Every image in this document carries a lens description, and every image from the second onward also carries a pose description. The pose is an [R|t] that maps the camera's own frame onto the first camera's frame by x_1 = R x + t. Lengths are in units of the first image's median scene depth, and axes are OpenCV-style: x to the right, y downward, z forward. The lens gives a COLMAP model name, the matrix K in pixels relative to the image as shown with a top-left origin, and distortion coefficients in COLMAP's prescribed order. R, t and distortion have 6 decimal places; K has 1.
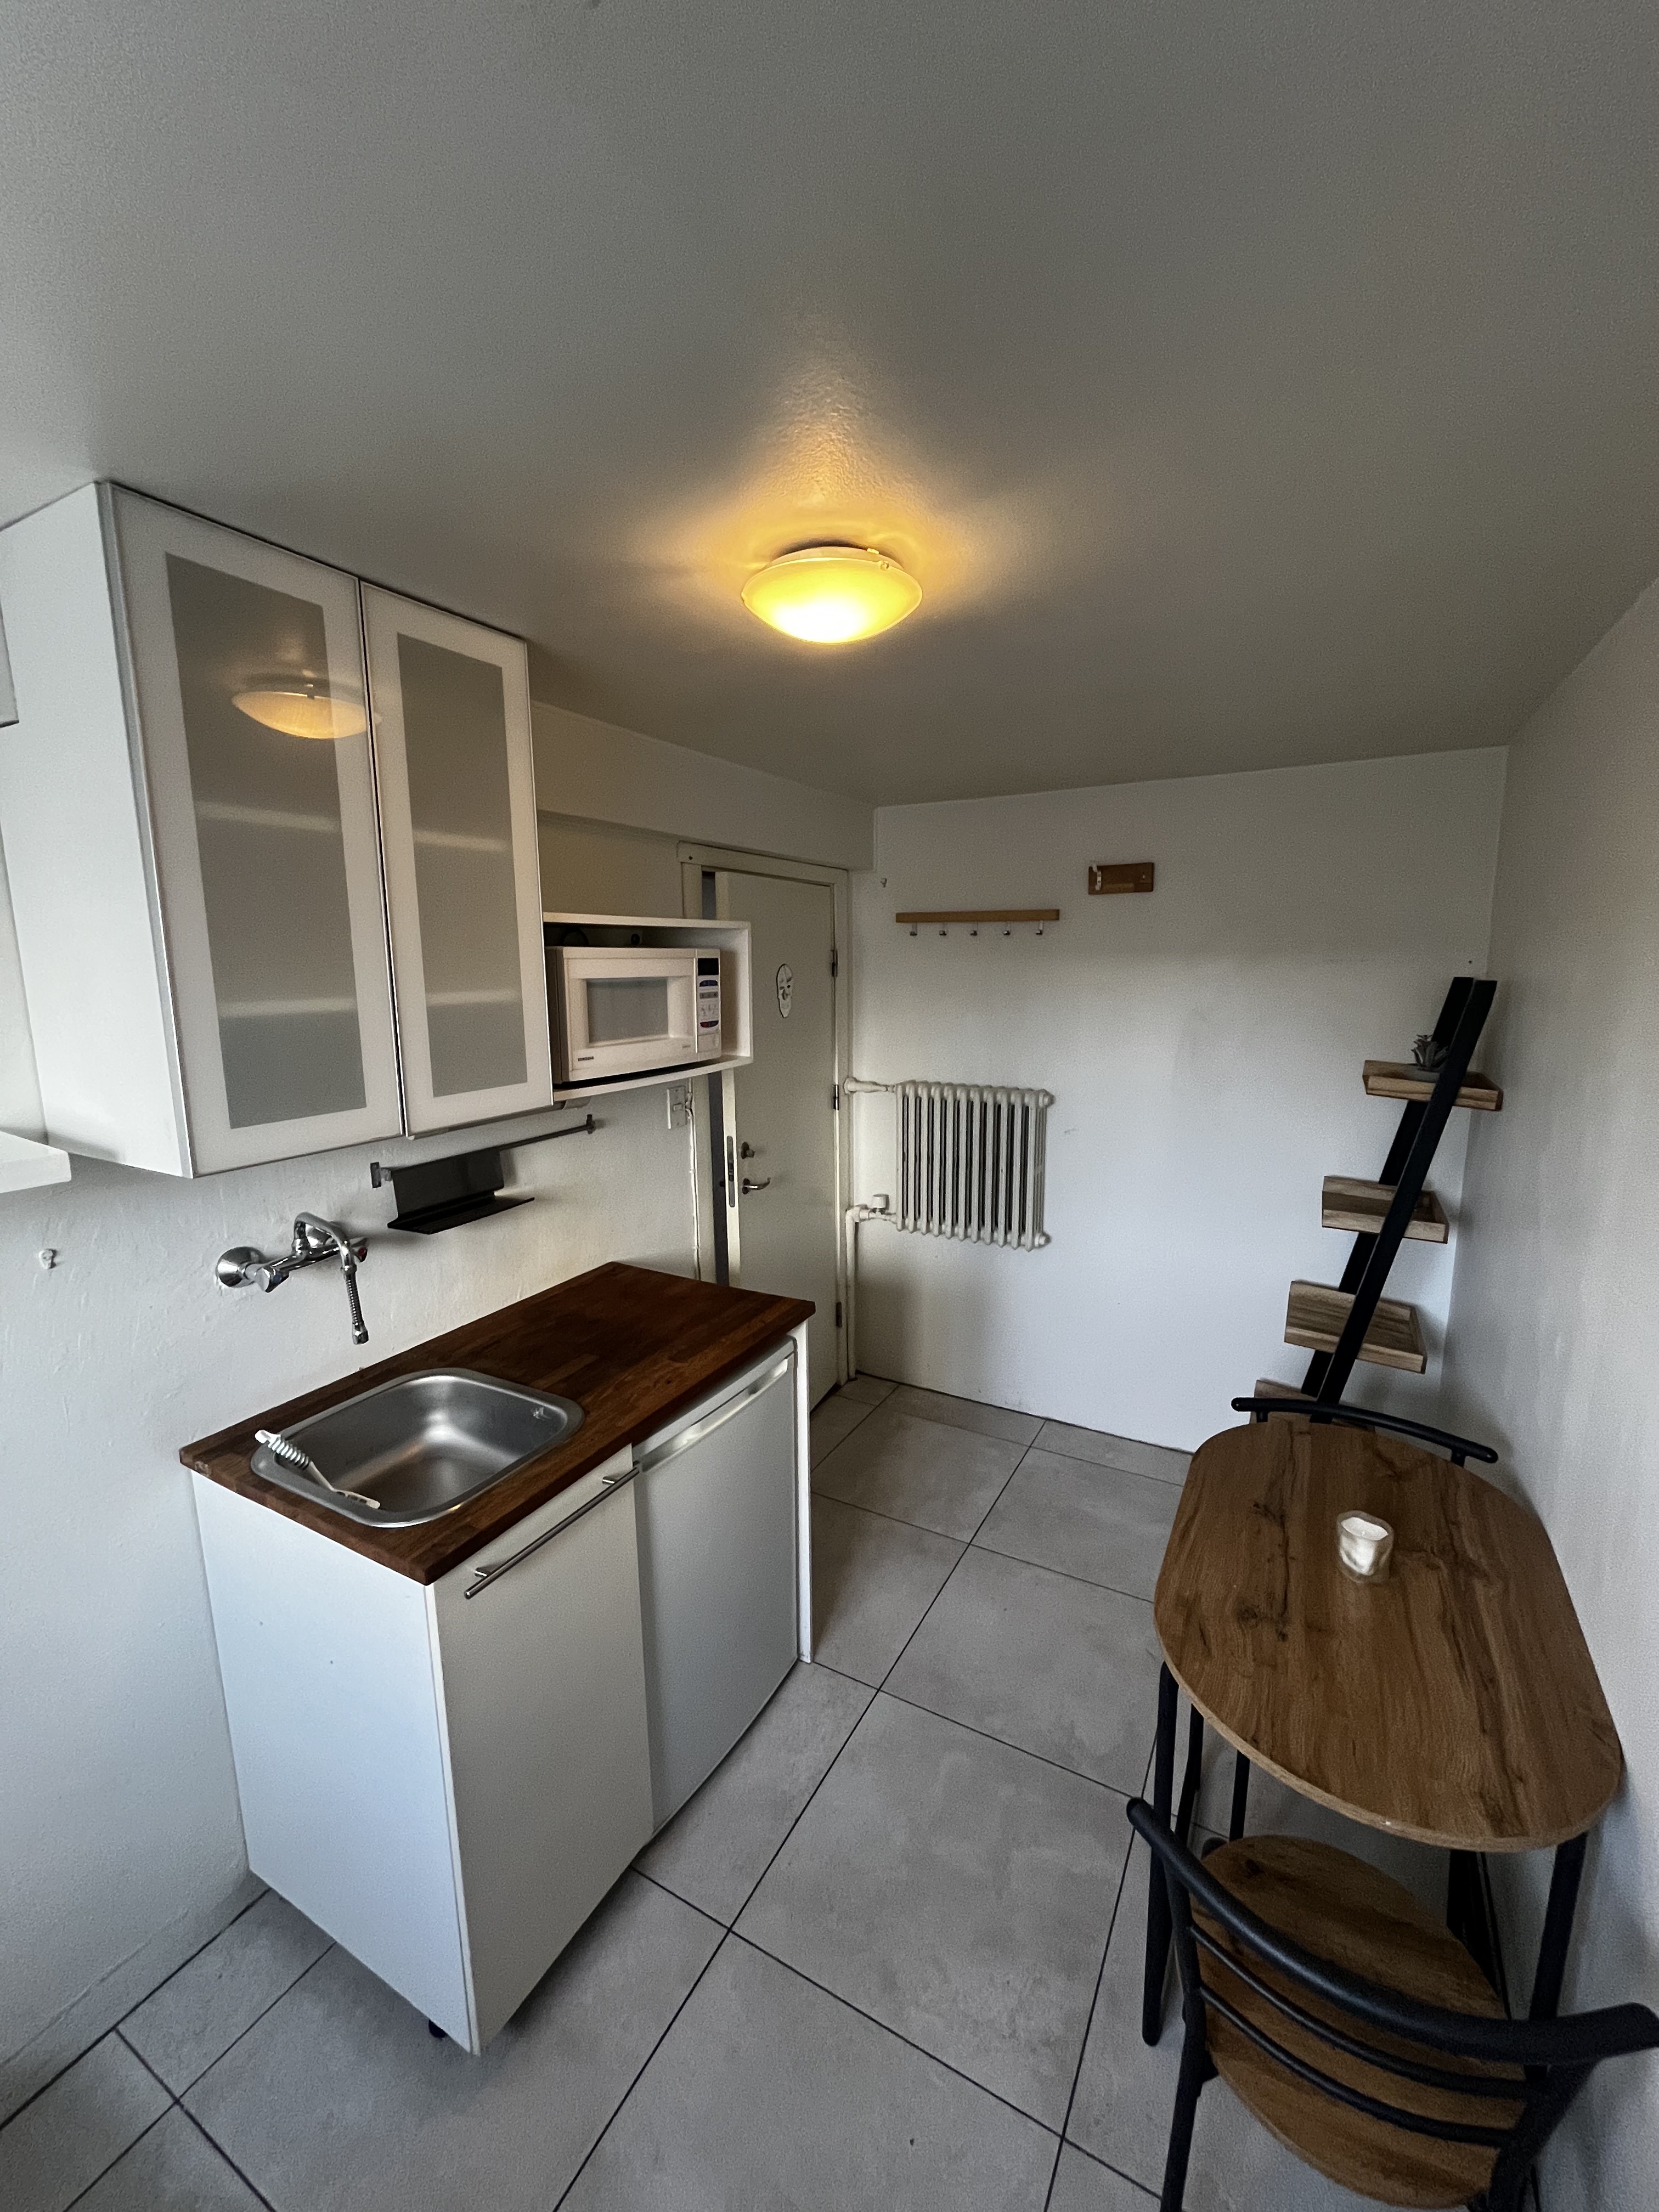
lens RADIAL K [[893.1, 0, 846.1], [0, 893.1, 1100.5], [0, 0, 1]] dist [-0.003510, -0.000356]
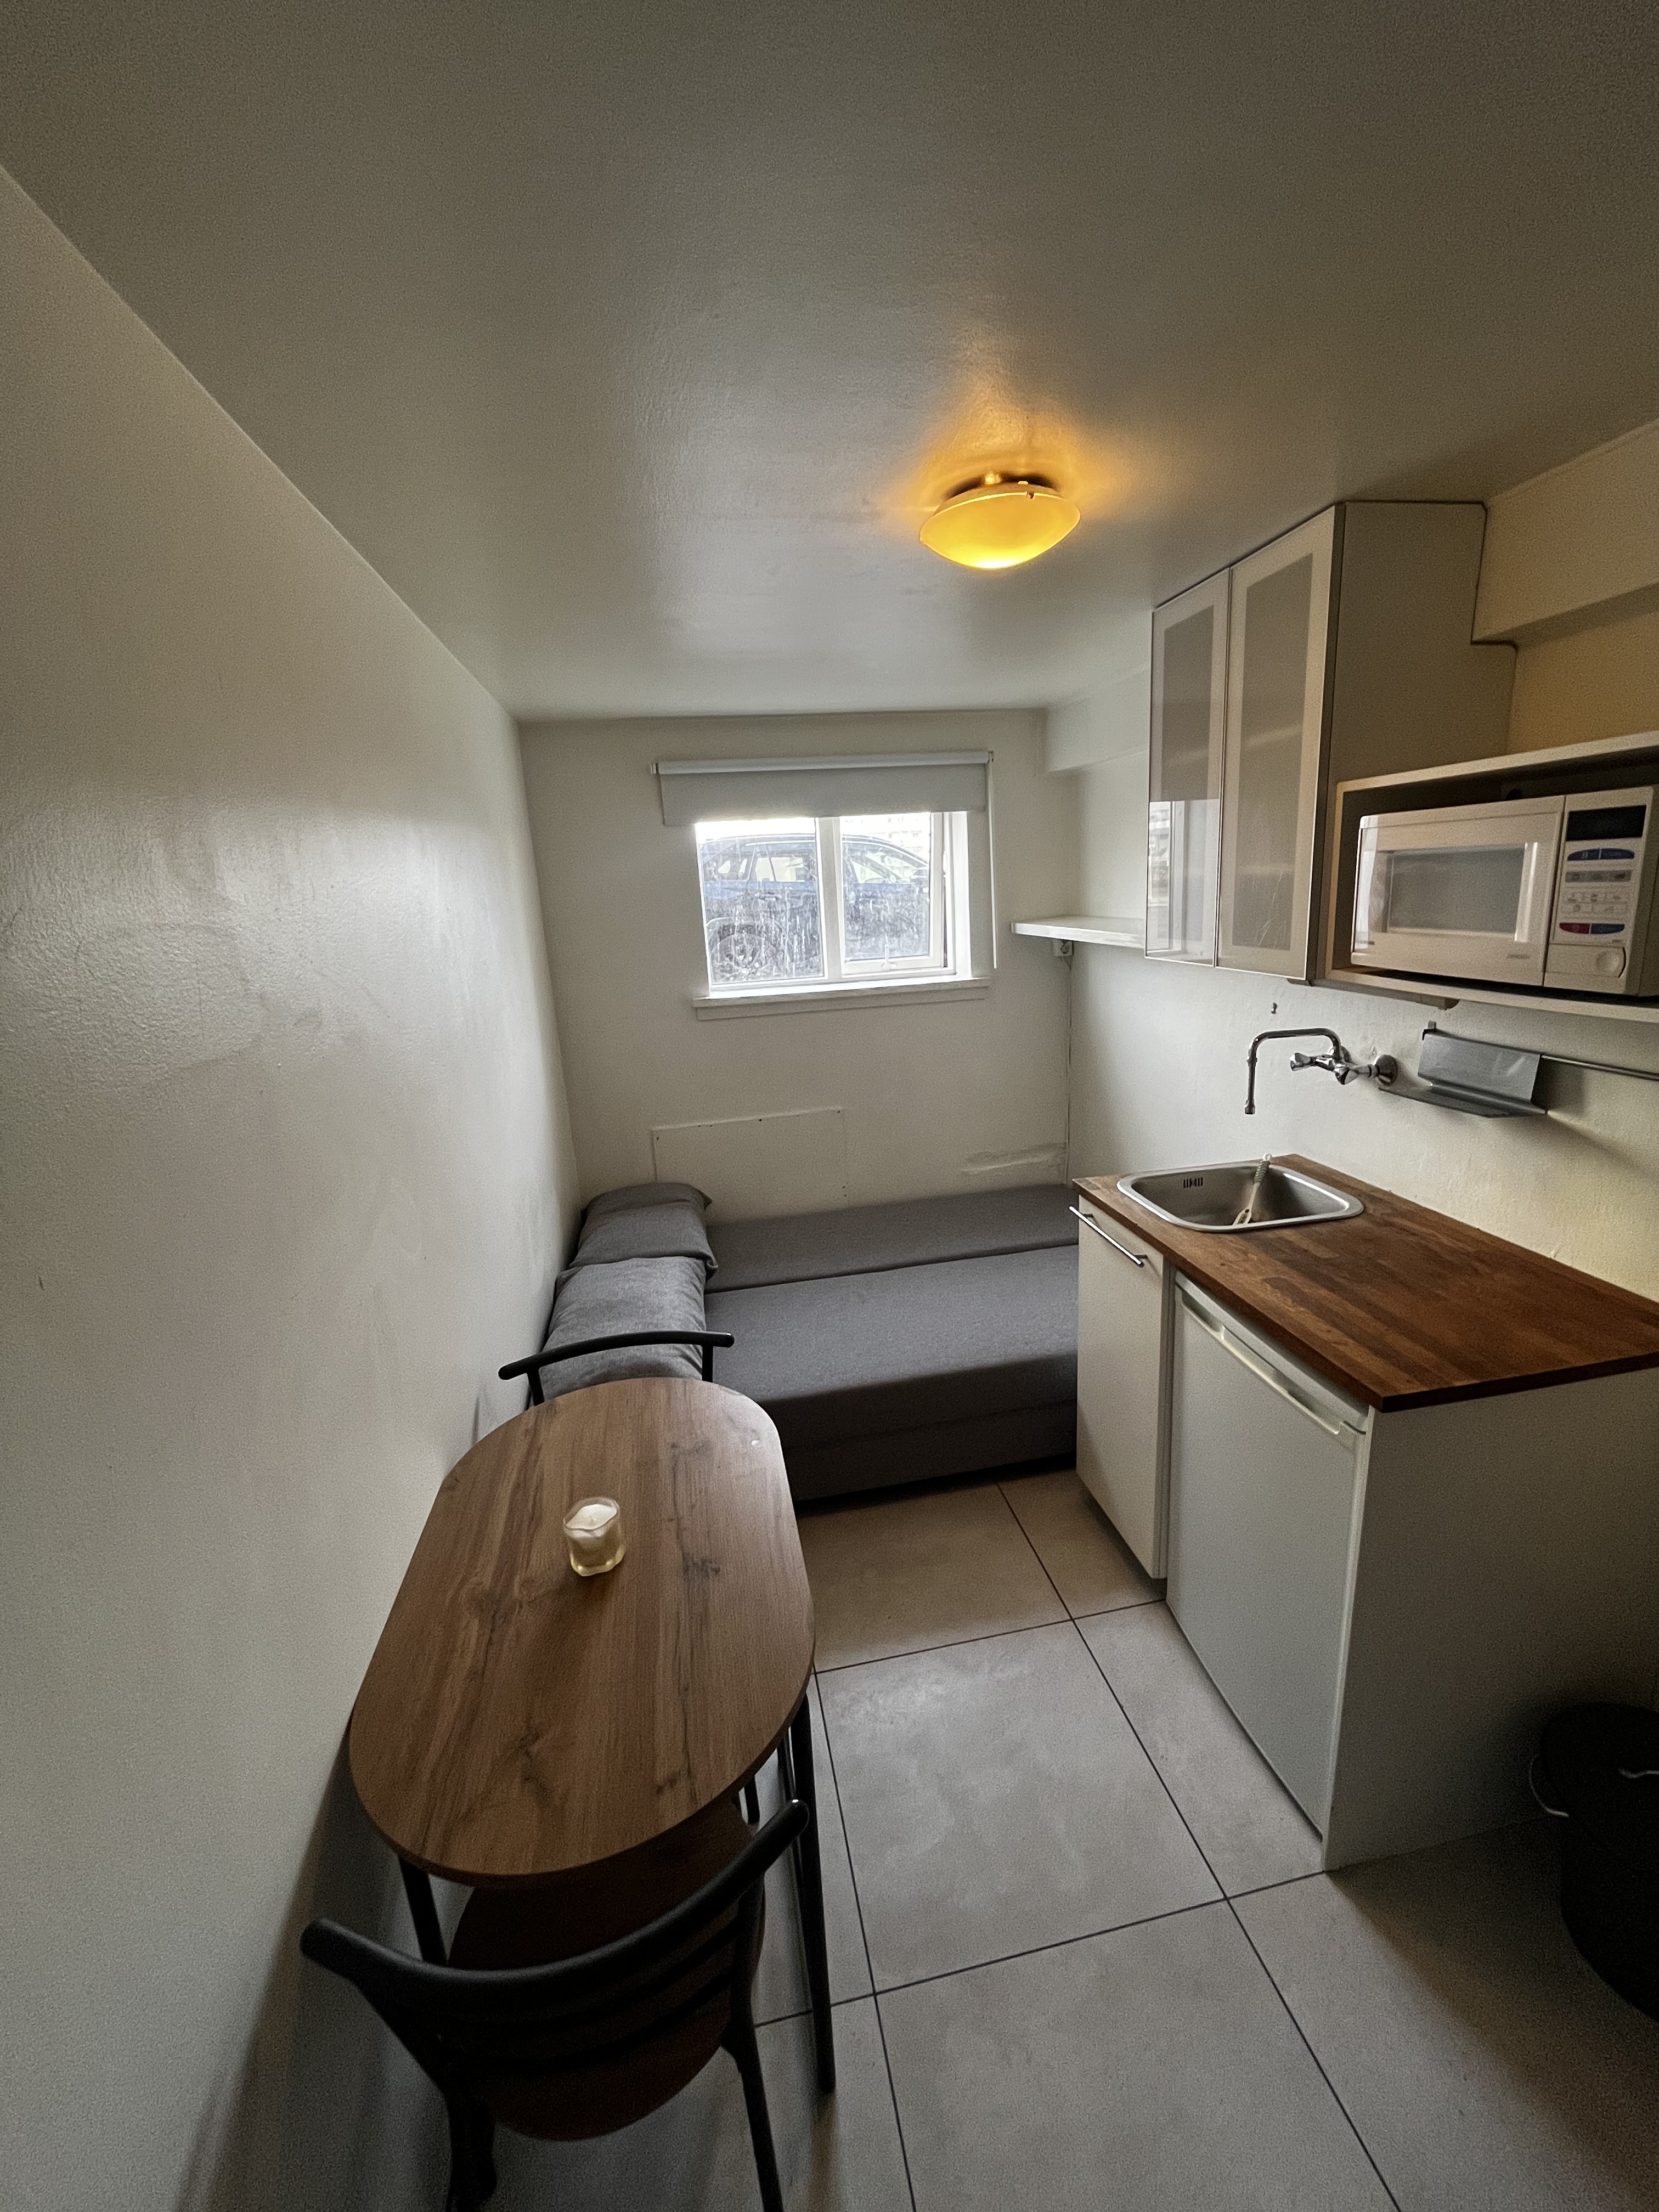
lens RADIAL K [[893.1, 0, 843.2], [0, 893.1, 1101.7], [0, 0, 1]] dist [-0.003510, -0.000356]
pose [[-0.774162, 0.198194, -0.601159, 0.667675], [-0.042011, 0.931535, 0.361216, -0.193501], [0.631592, 0.304895, -0.712833, 1.314197]]
